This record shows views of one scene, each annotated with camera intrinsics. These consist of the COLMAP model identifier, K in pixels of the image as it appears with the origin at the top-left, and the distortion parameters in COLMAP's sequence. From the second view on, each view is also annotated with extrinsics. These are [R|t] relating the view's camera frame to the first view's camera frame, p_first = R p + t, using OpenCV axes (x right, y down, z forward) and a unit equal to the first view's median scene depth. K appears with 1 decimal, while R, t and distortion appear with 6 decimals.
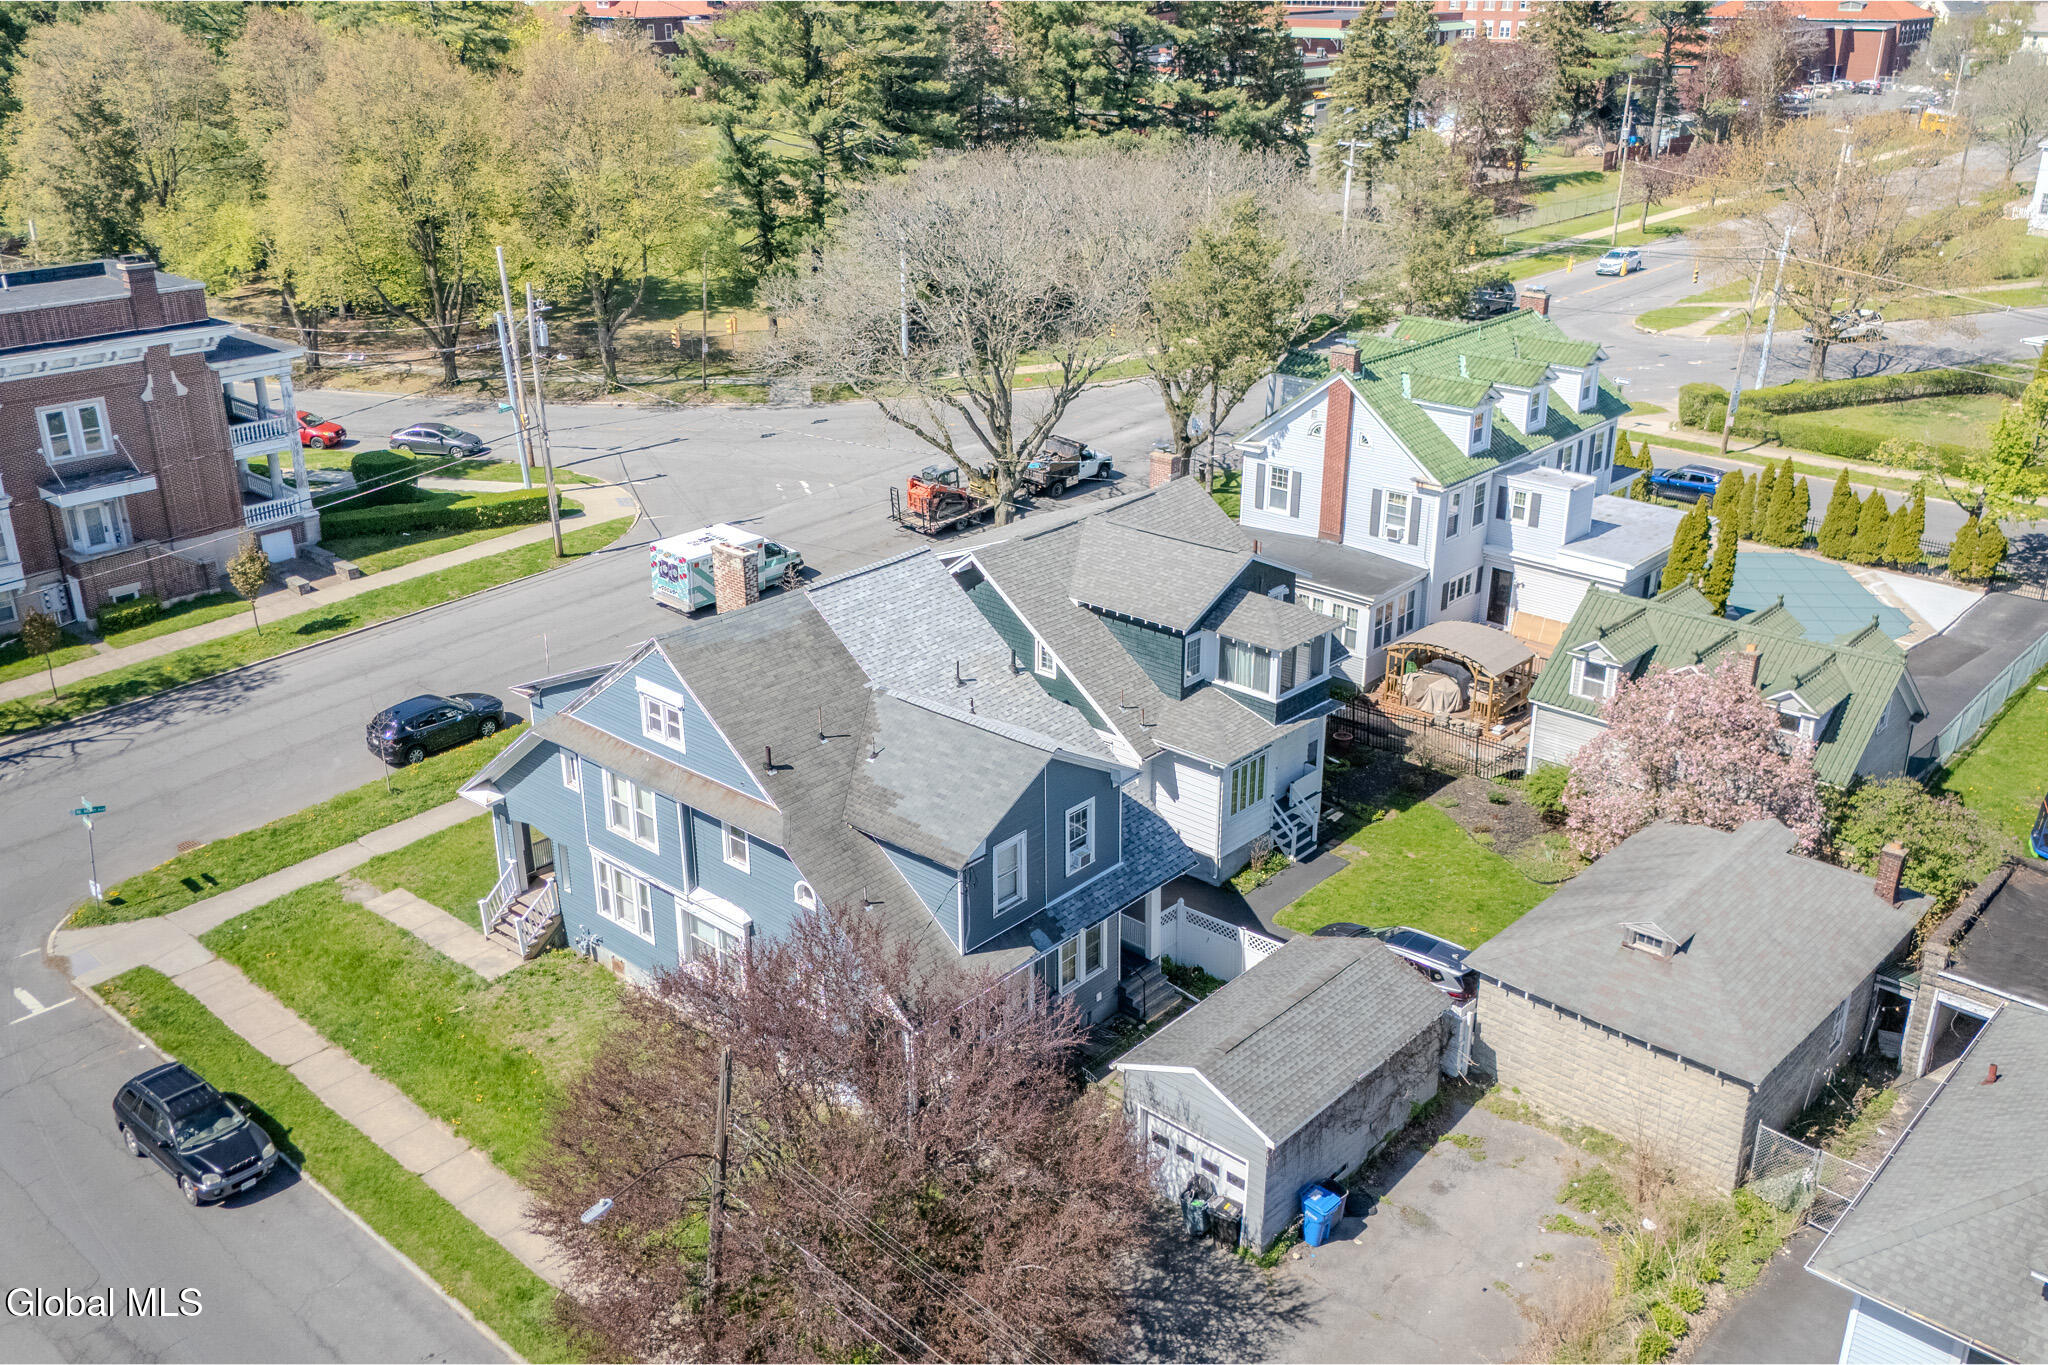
lens RADIAL K [[1783.5, 0, 1032.7], [0, 1783.5, 687.4], [0, 0, 1]] dist [0.077619, -0.085013]
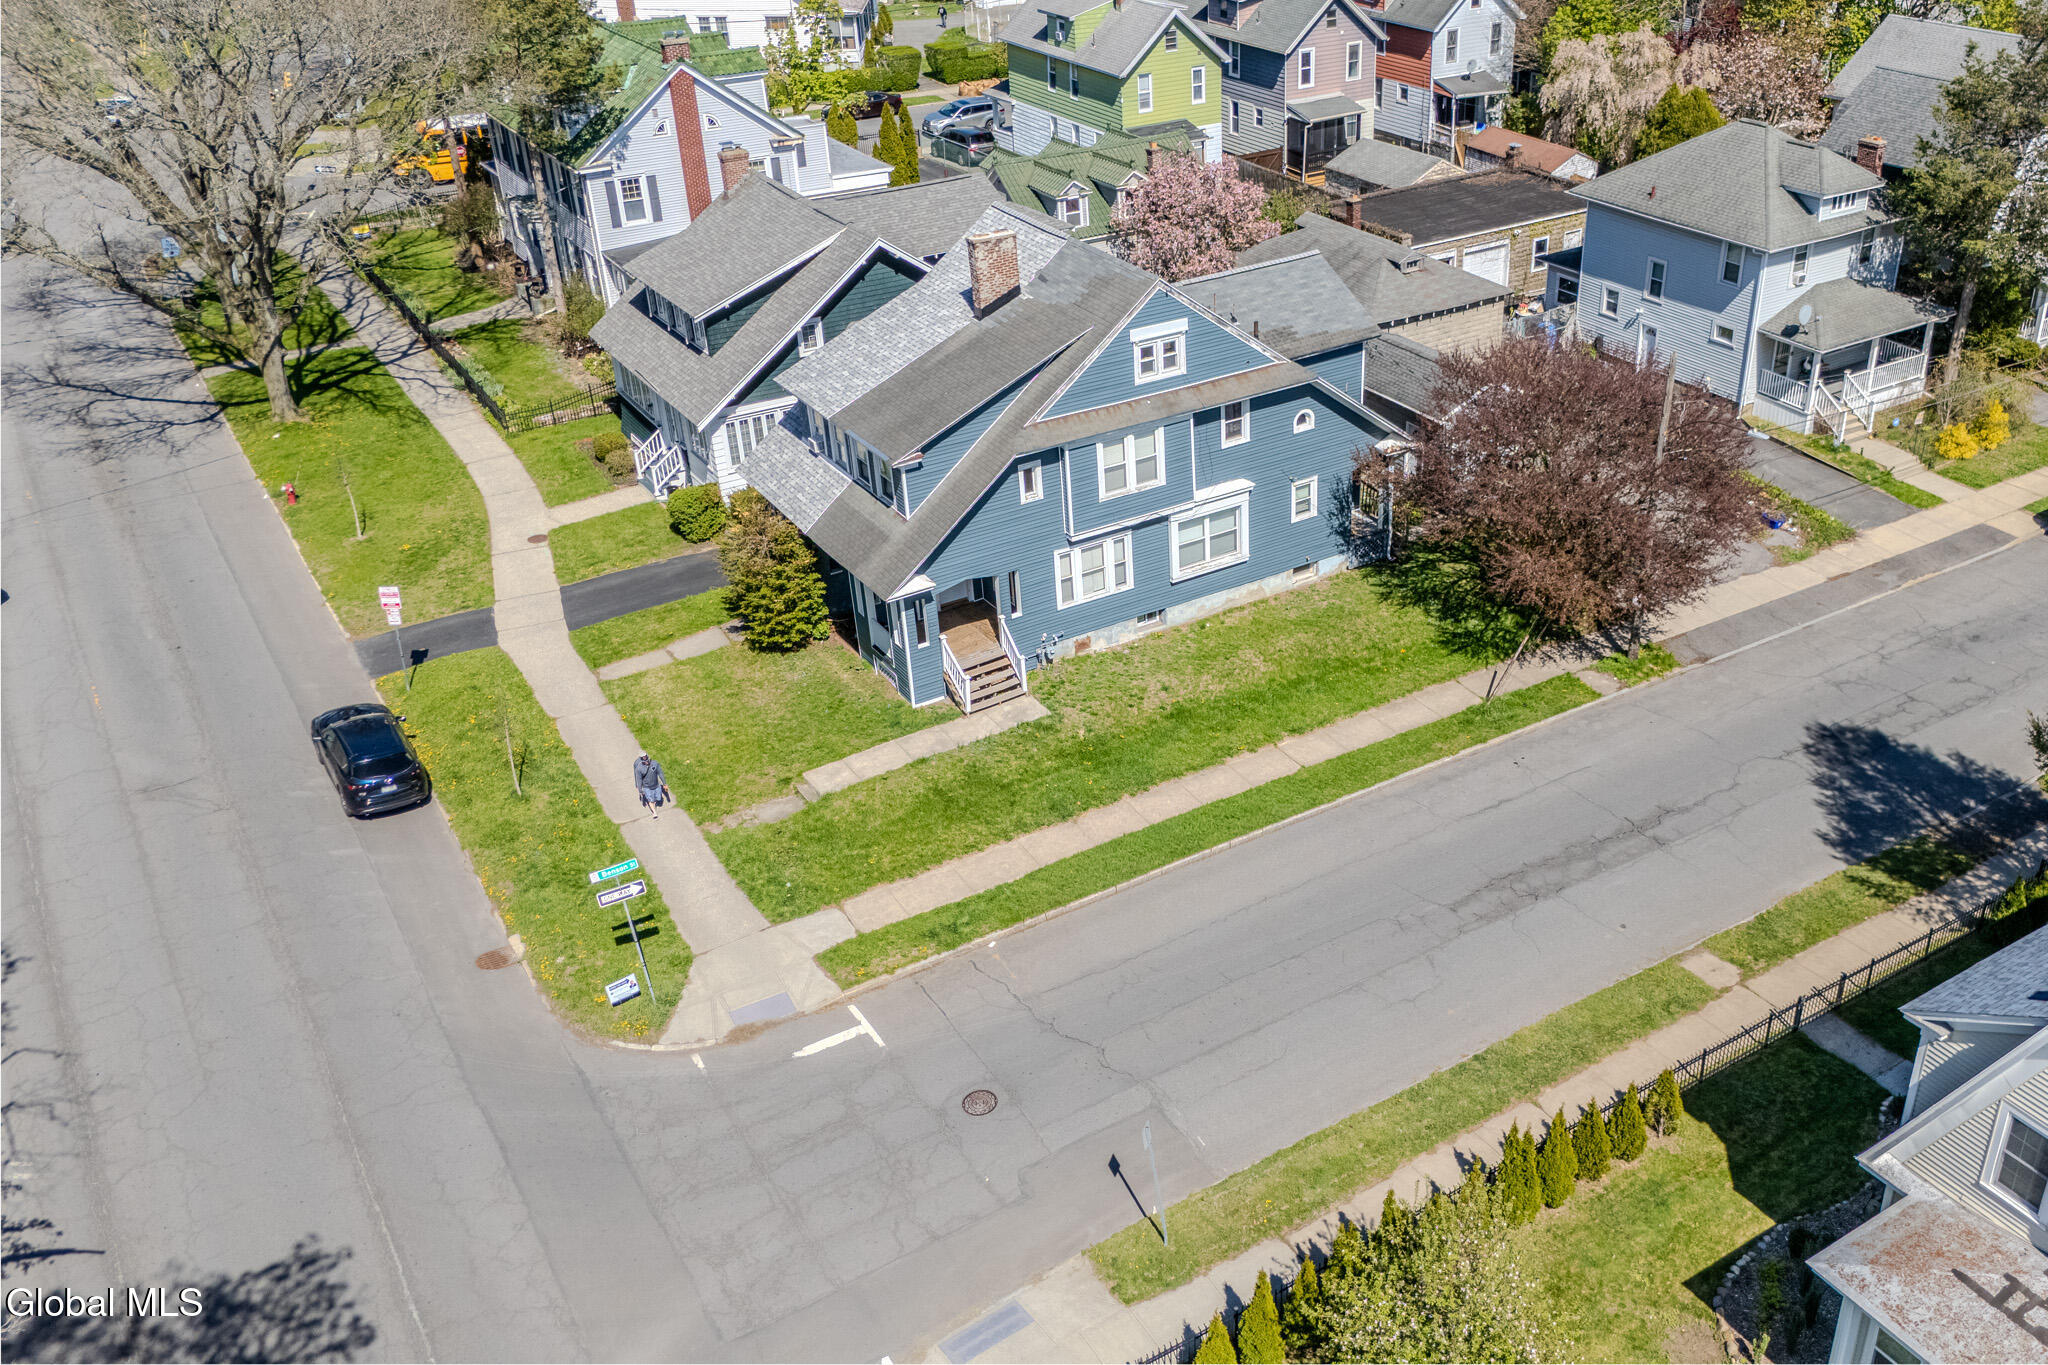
lens RADIAL K [[1783.5, 0, 1216.1], [0, 1783.5, 674.8], [0, 0, 1]] dist [0.077619, -0.085013]
pose [[0.243599, -0.478086, 0.843856, -1.081426], [0.380687, 0.847373, 0.370184, -0.187020], [-0.892041, 0.231069, 0.388421, 0.500198]]
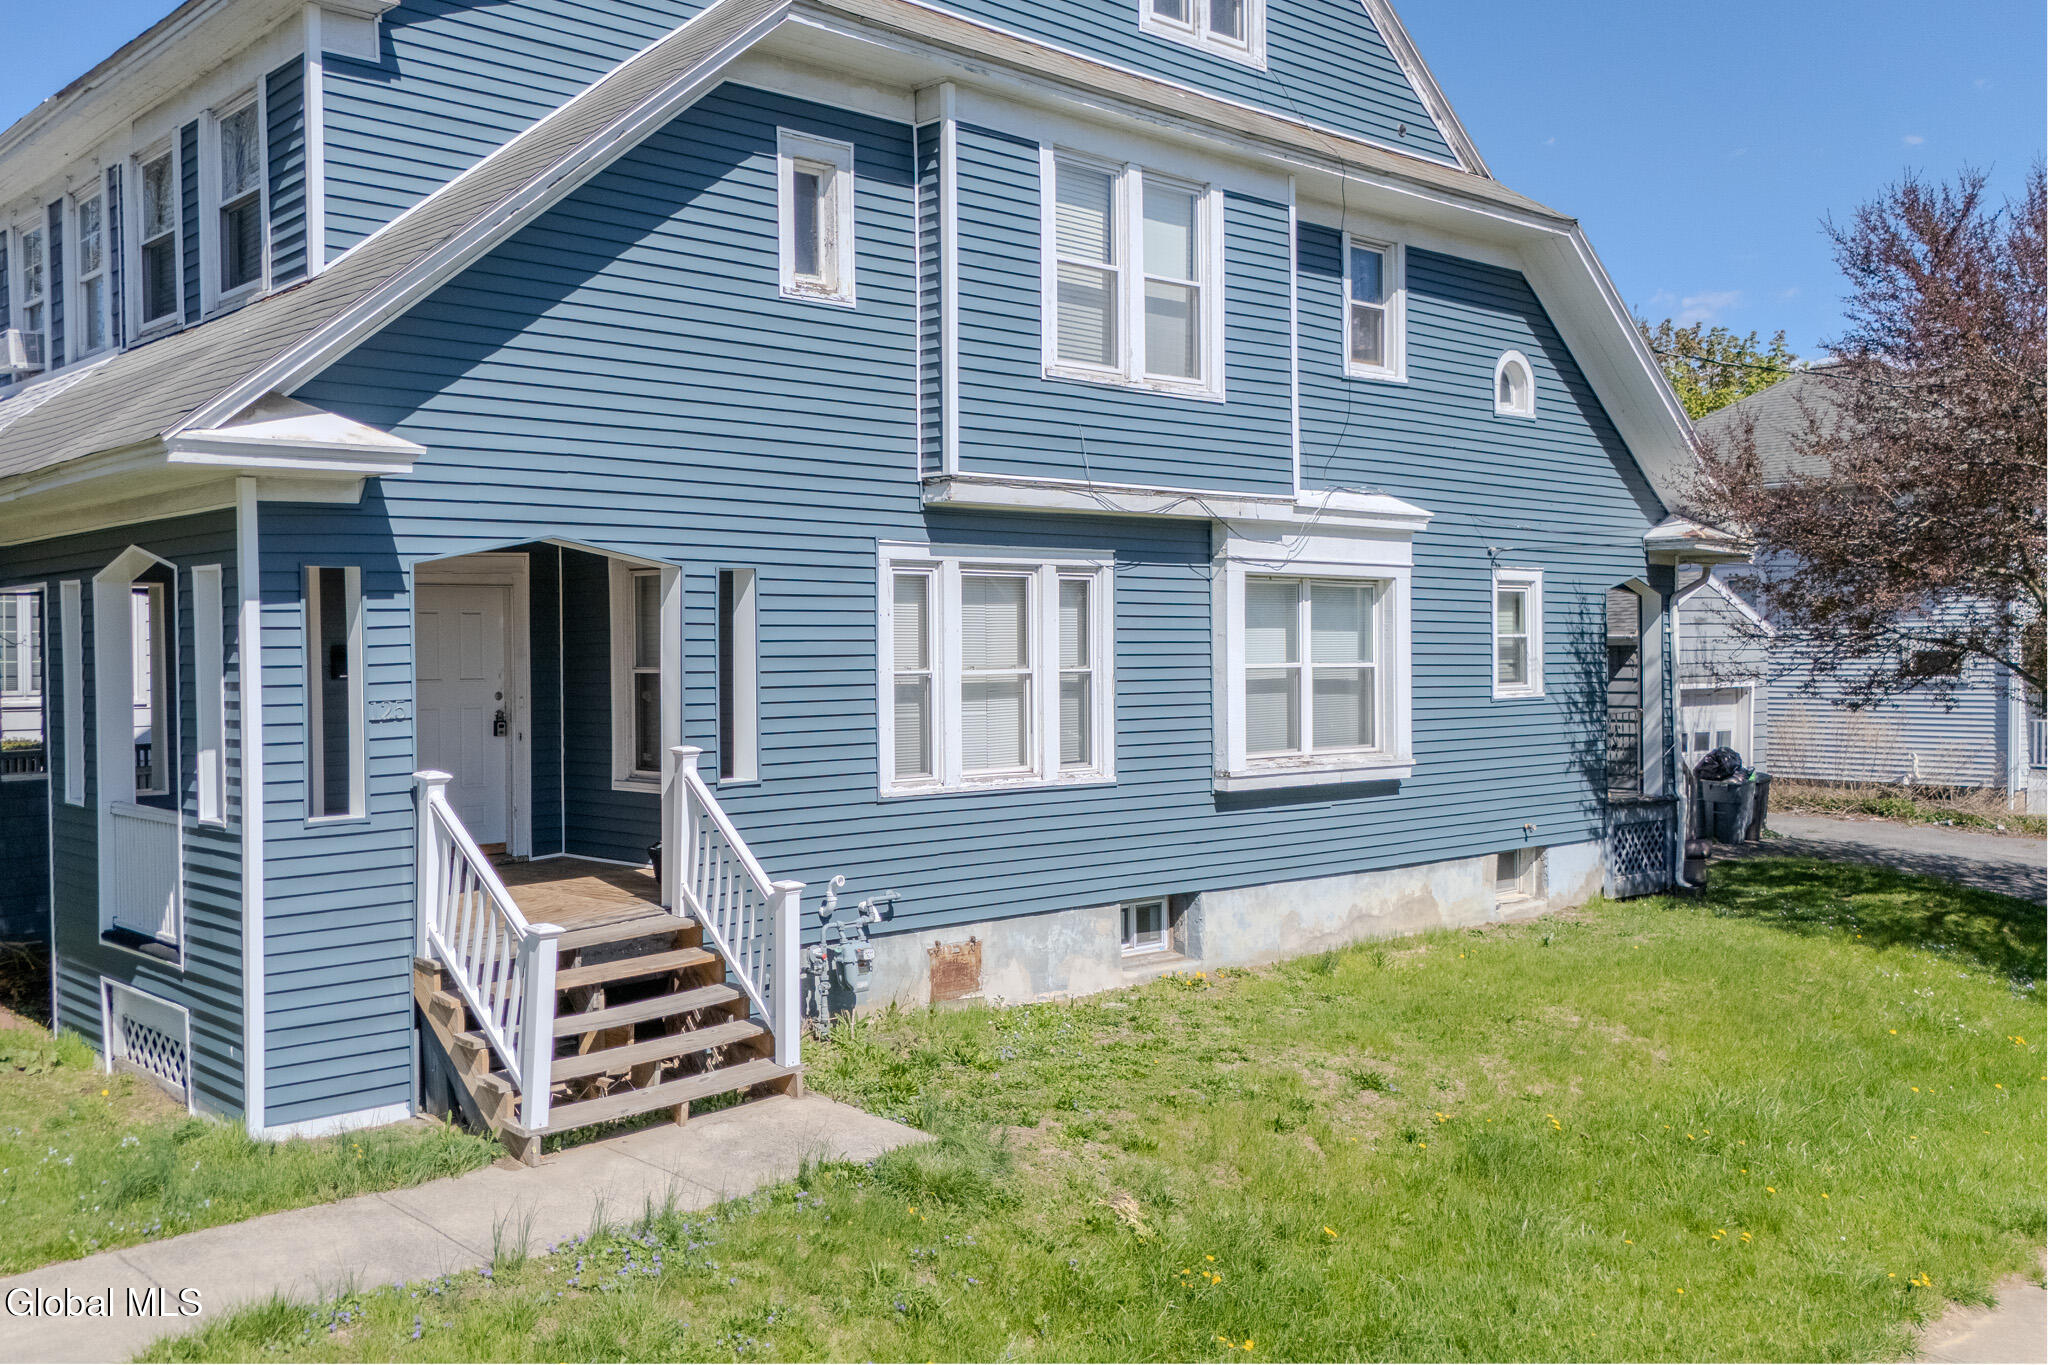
lens RADIAL K [[1783.5, 0, 825.6], [0, 1783.5, 686.0], [0, 0, 1]] dist [0.077619, -0.085013]
pose [[0.147722, -0.018080, 0.988864, -0.489781], [0.384180, 0.922368, -0.040527, 0.113838], [-0.911364, 0.385888, 0.143200, 0.927962]]
